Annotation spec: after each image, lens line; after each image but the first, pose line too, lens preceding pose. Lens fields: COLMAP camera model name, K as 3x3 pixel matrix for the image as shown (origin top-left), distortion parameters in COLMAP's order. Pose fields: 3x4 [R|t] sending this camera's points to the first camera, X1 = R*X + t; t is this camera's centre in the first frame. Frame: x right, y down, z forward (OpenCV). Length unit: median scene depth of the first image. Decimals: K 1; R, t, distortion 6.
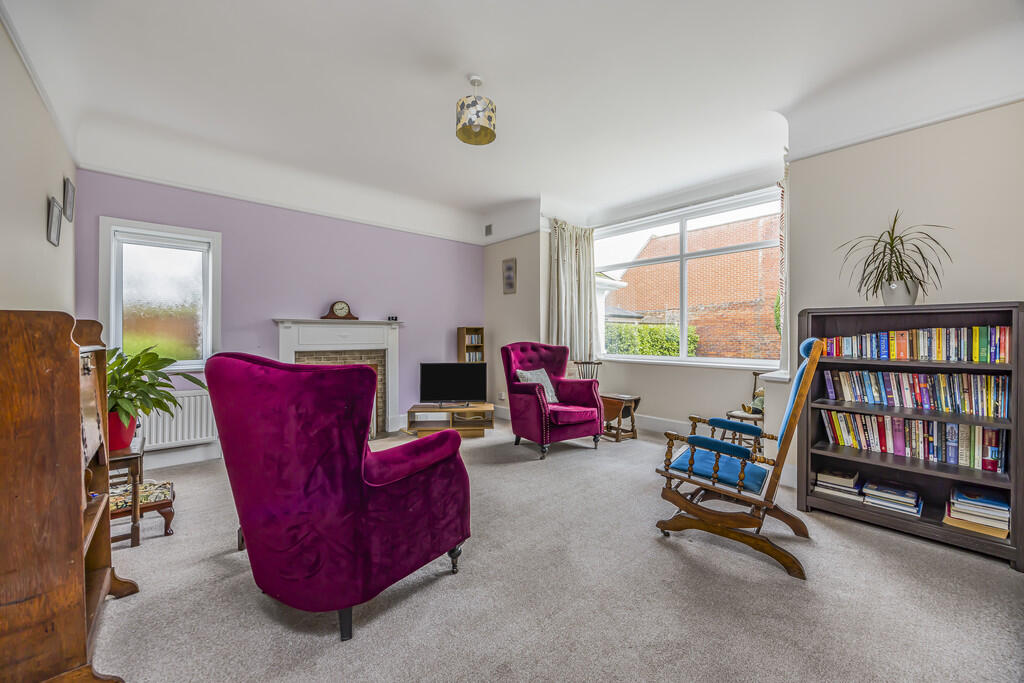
lens RADIAL K [[394.3, 0, 512.8], [0, 394.3, 339.2], [0, 0, 1]] dist [-0.002015, -0.000249]
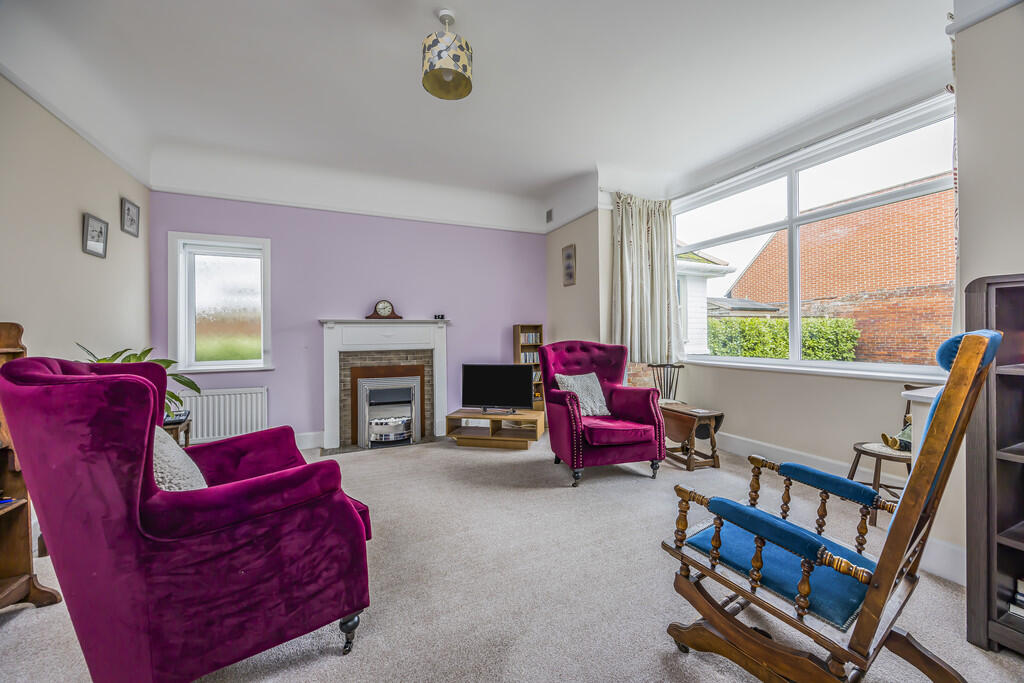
lens RADIAL K [[394.3, 0, 509.7], [0, 394.3, 337.6], [0, 0, 1]] dist [-0.002015, -0.000249]
pose [[0.955035, -0.008544, -0.296370, 0.161232], [0.008302, 0.999963, -0.002074, 0.000769], [0.296377, -0.000479, 0.955071, 0.164858]]
